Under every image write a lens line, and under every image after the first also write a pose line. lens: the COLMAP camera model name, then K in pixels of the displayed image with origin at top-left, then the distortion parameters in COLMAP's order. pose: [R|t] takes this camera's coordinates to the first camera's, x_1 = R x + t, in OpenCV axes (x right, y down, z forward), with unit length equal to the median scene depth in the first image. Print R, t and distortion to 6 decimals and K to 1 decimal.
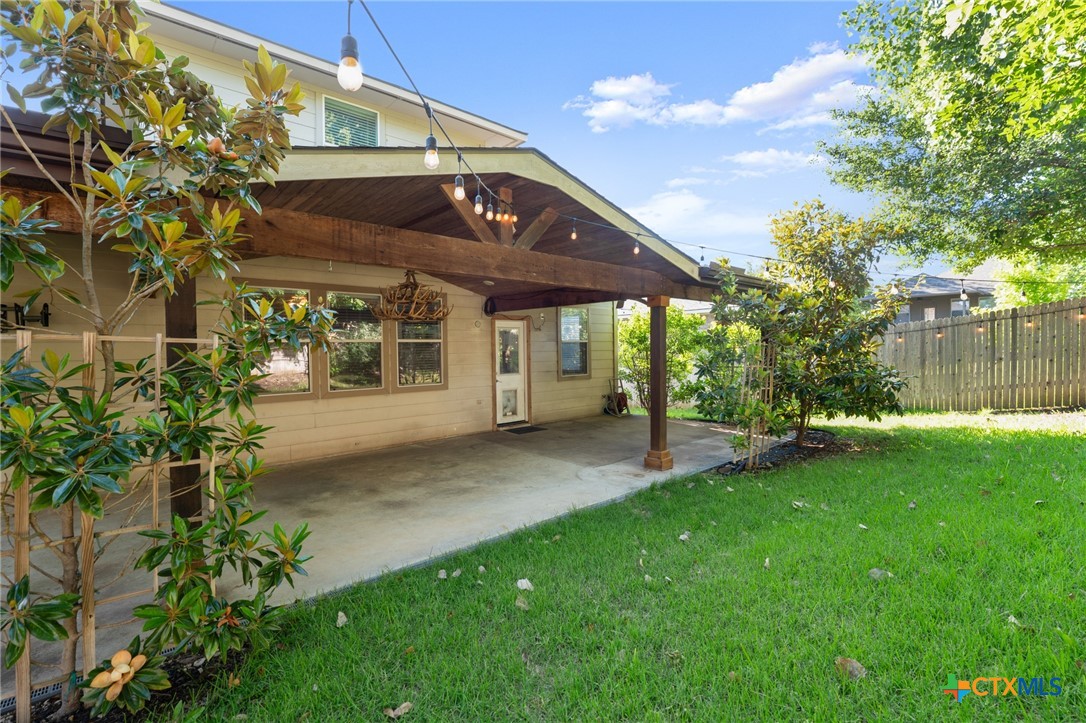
lens RADIAL K [[466.6, 0, 517.2], [0, 466.6, 353.3], [0, 0, 1]] dist [-0.000575, -0.000501]
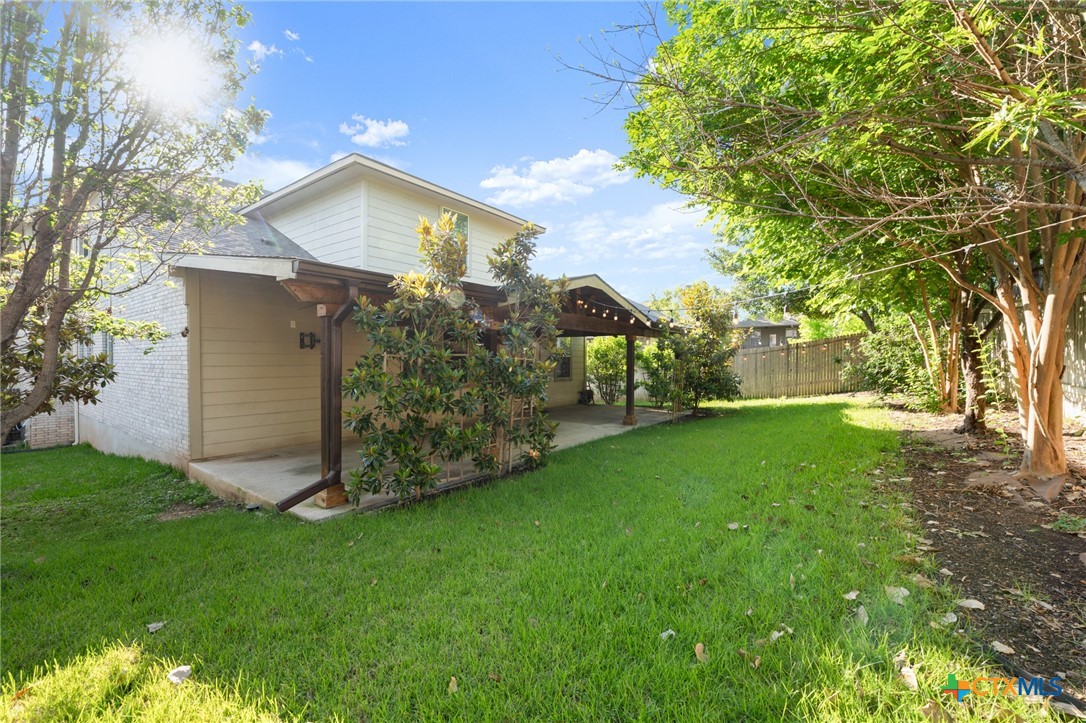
lens RADIAL K [[454.2, 0, 544.7], [0, 454.2, 362.6], [0, 0, 1]] dist [0.003533, -0.000213]
pose [[0.970943, 0.011548, 0.239032, -0.417007], [-0.011595, 0.999932, -0.001209, -0.003049], [-0.239029, -0.001598, 0.971011, -0.624508]]
